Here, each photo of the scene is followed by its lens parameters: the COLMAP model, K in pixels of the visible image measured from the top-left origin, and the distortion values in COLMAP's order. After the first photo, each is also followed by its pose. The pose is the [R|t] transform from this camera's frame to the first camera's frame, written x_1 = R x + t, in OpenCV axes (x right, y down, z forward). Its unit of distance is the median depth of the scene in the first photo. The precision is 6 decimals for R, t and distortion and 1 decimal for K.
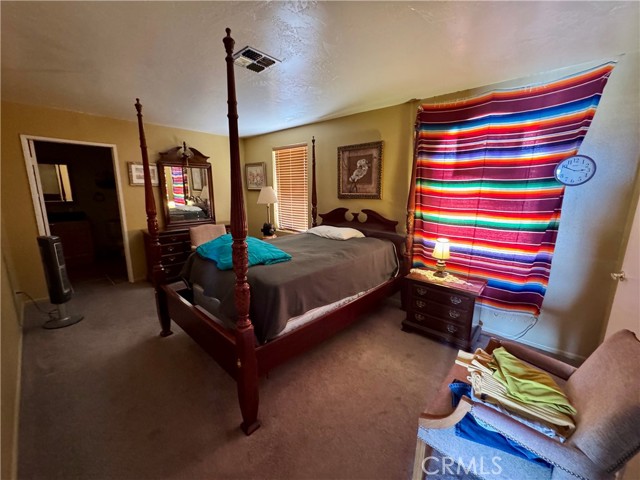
lens RADIAL K [[256.2, 0, 320.0], [0, 256.2, 240.0], [0, 0, 1]] dist [-0.001224, -0.000247]
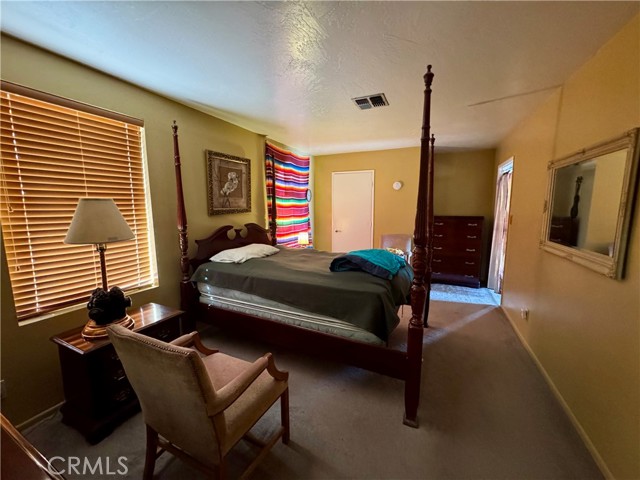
lens RADIAL K [[256.2, 0, 320.0], [0, 256.2, 240.0], [0, 0, 1]] dist [-0.001224, -0.000247]
pose [[-0.295880, -0.134842, 0.945660, -0.863126], [0.193795, 0.960925, 0.197654, -0.200531], [-0.935360, 0.241746, -0.258187, 1.011758]]
